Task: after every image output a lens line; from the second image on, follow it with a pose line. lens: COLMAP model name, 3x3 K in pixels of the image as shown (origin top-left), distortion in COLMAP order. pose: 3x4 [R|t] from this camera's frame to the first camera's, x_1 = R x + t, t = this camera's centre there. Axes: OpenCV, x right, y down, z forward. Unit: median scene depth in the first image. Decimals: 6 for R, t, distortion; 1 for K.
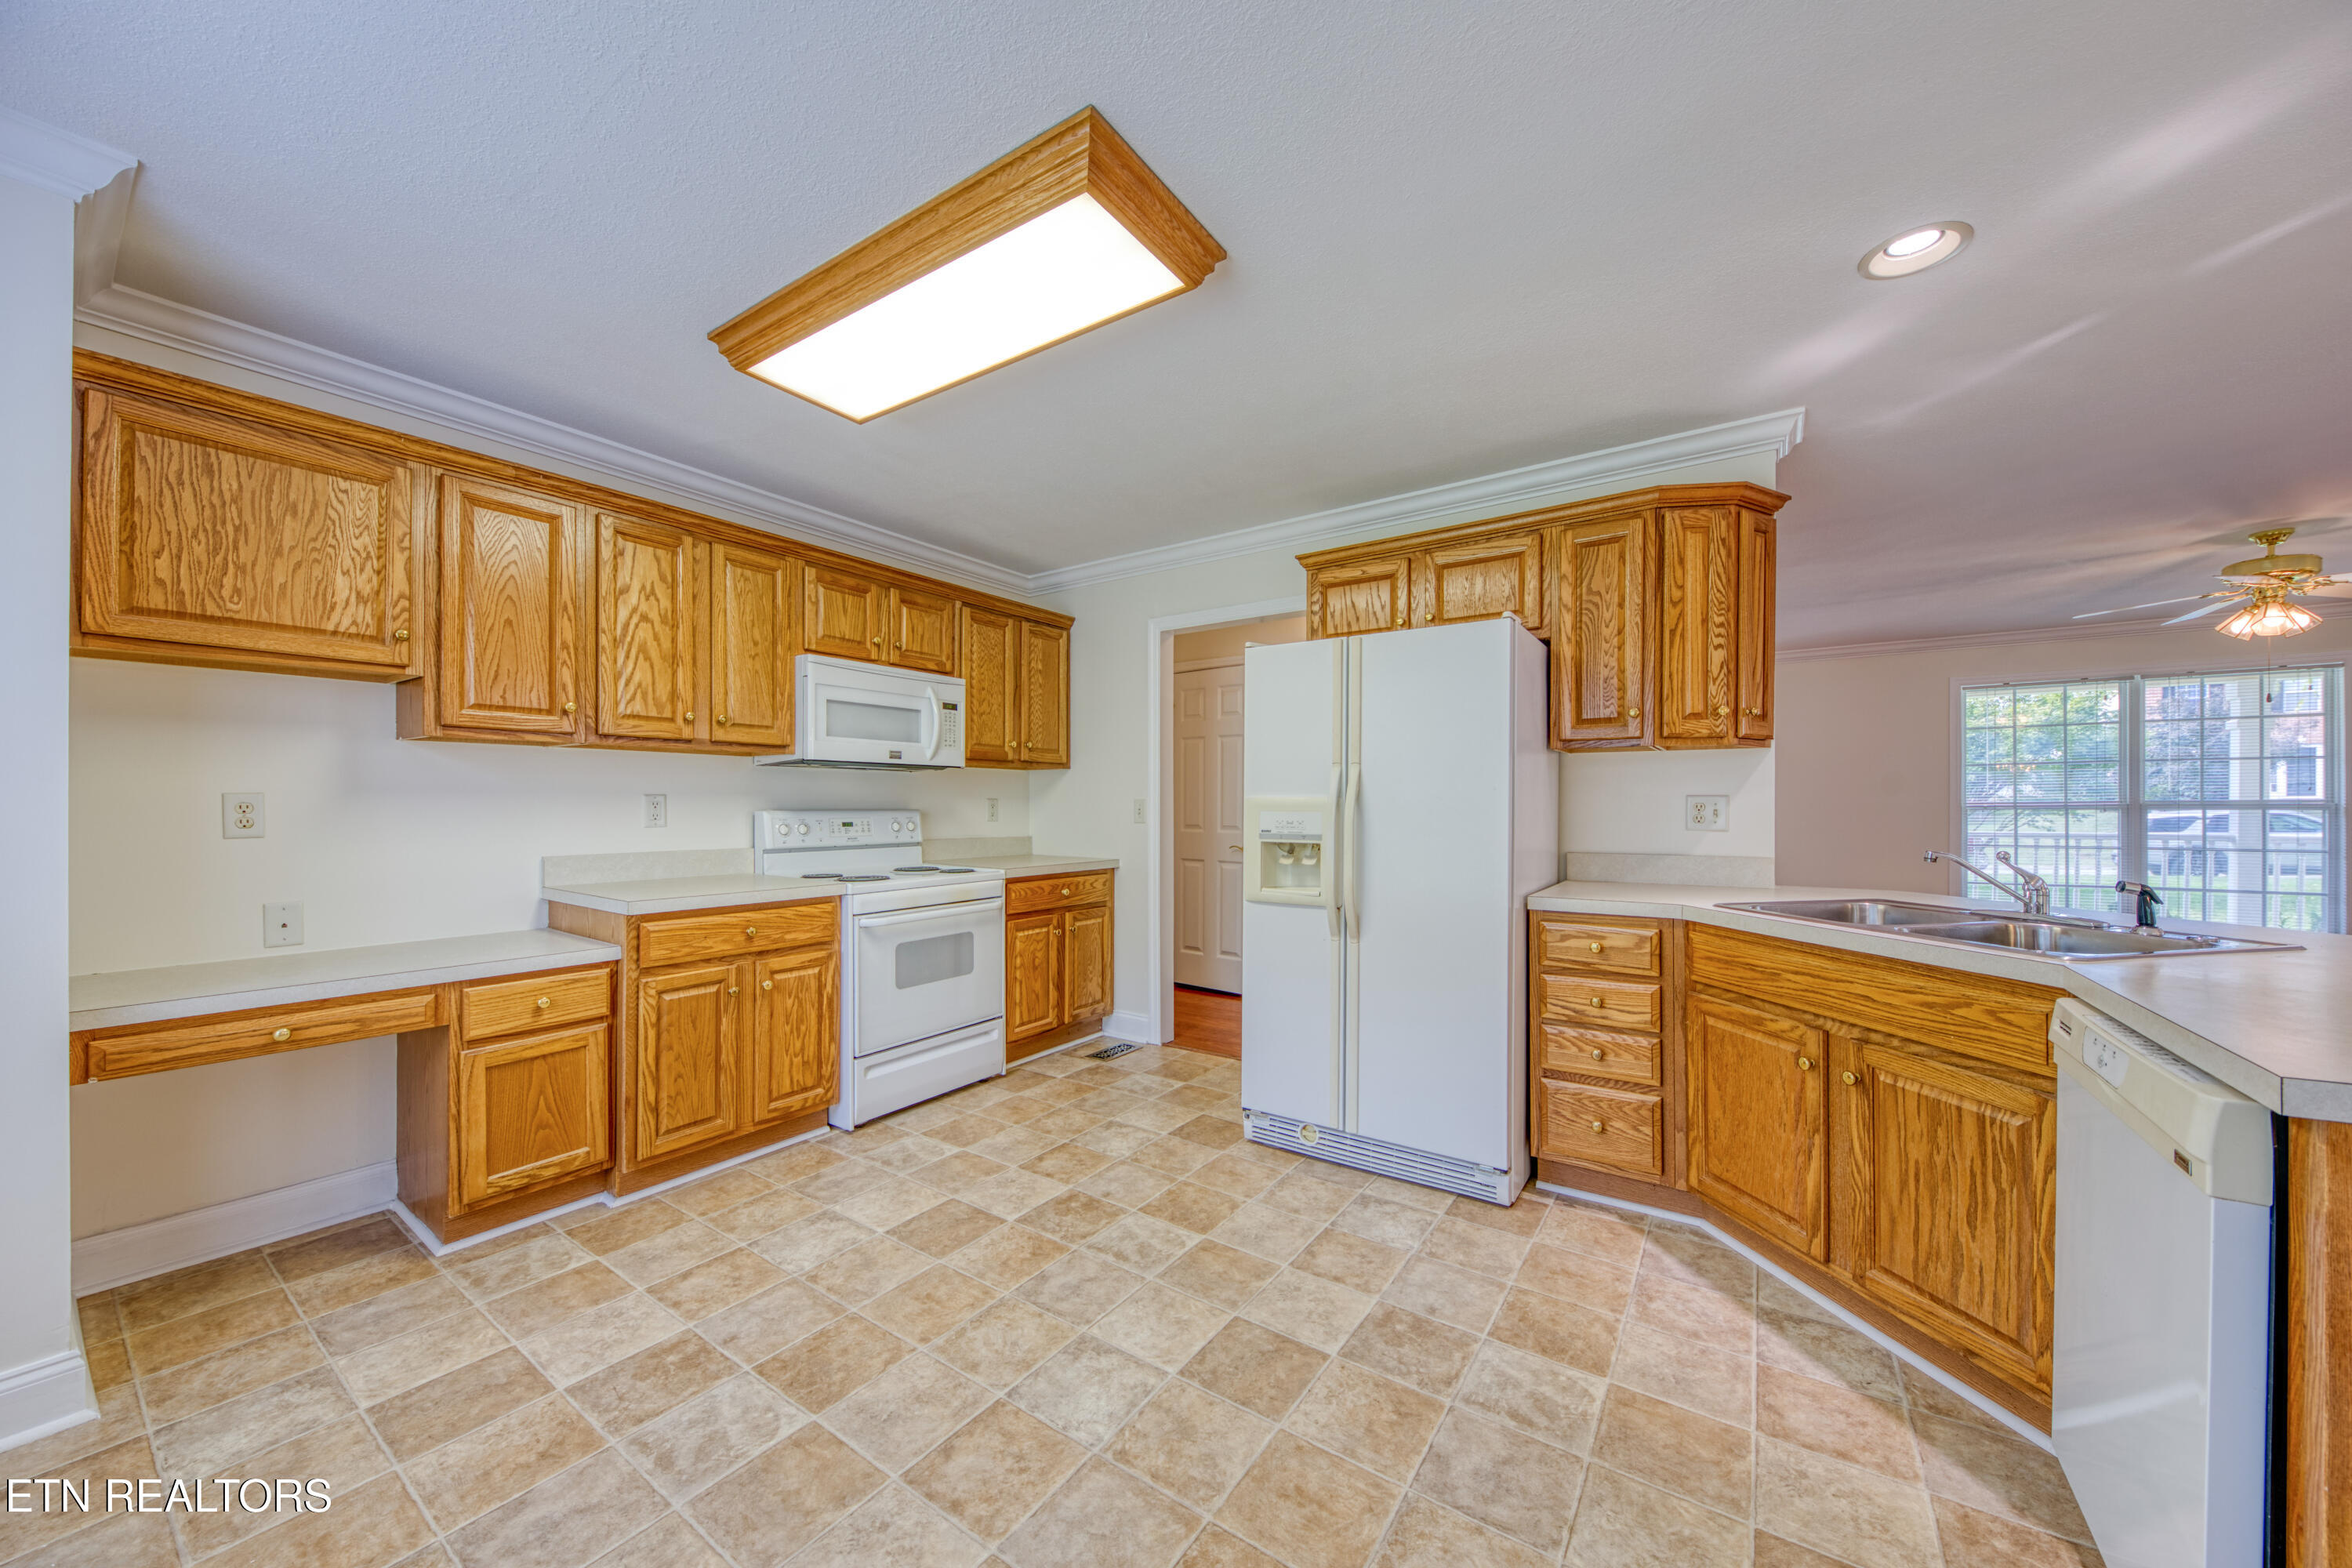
lens RADIAL K [[865.8, 0, 1163.1], [0, 865.8, 799.8], [0, 0, 1]] dist [0.007781, -0.003629]
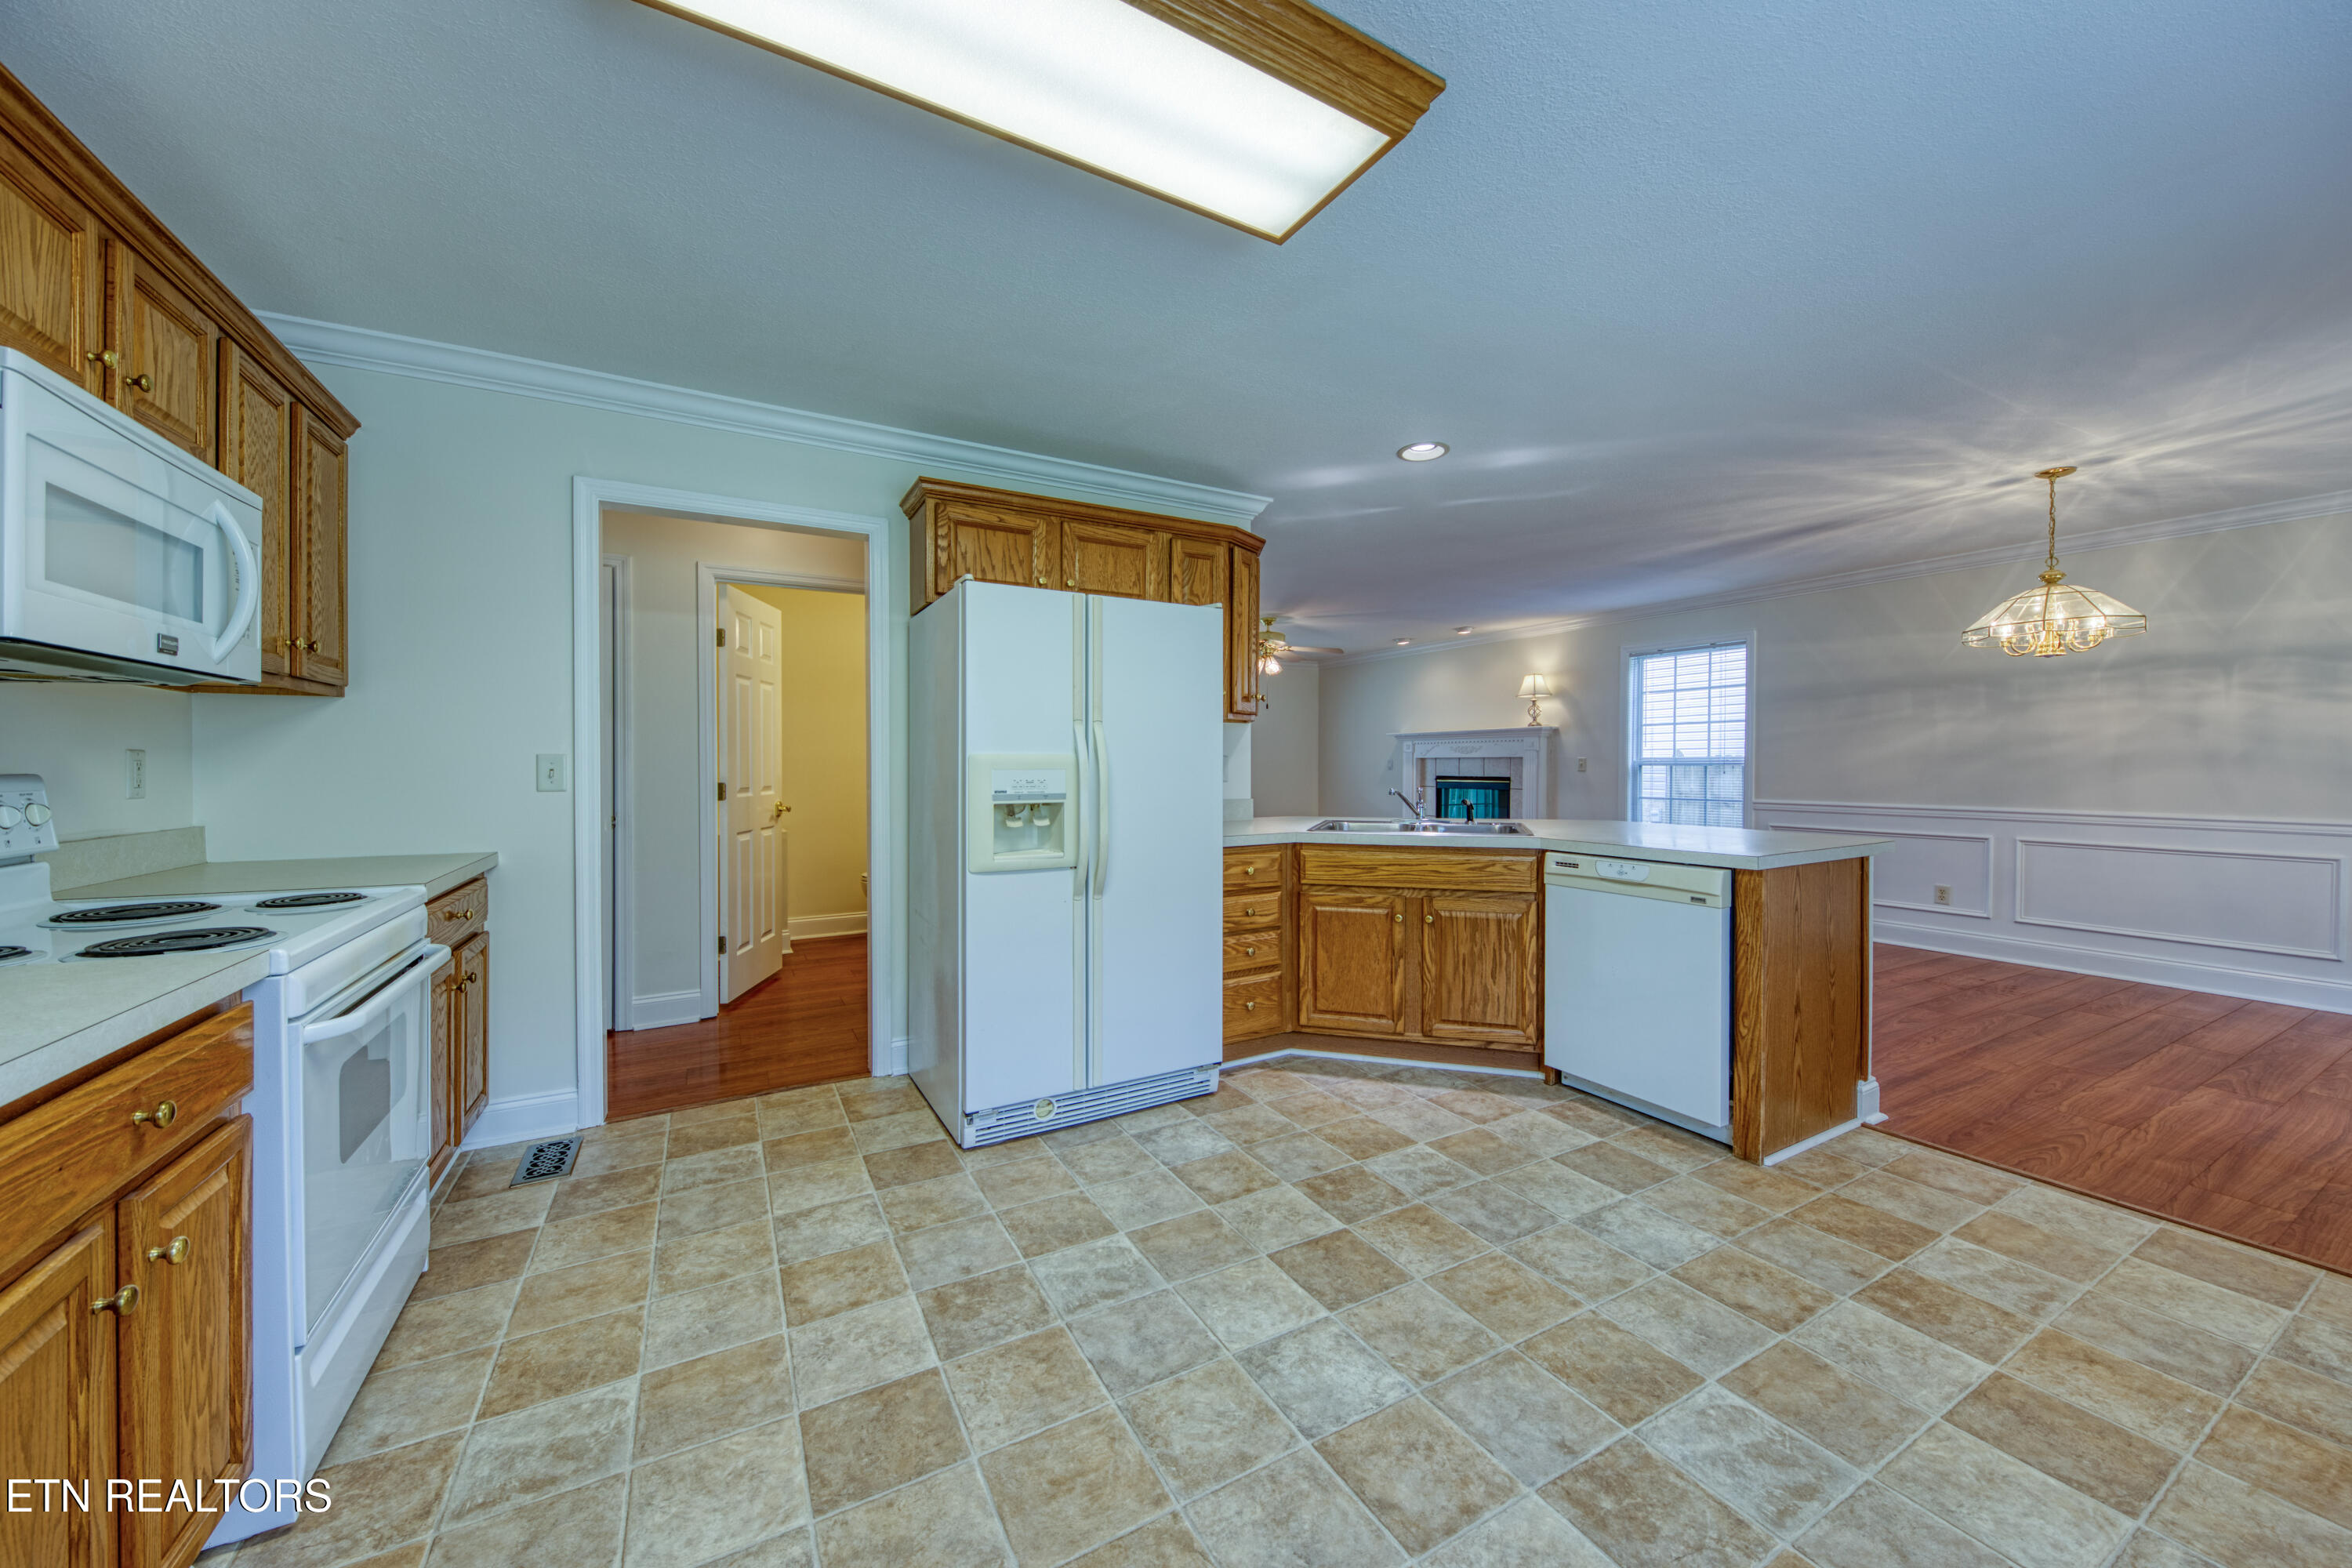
lens RADIAL K [[865.8, 0, 1193.2], [0, 865.8, 769.6], [0, 0, 1]] dist [0.007781, -0.003629]
pose [[0.405405, -0.006905, 0.914111, -0.532532], [-0.005302, 0.999937, 0.009905, 0.002264], [-0.914122, -0.008863, 0.405343, 0.395017]]
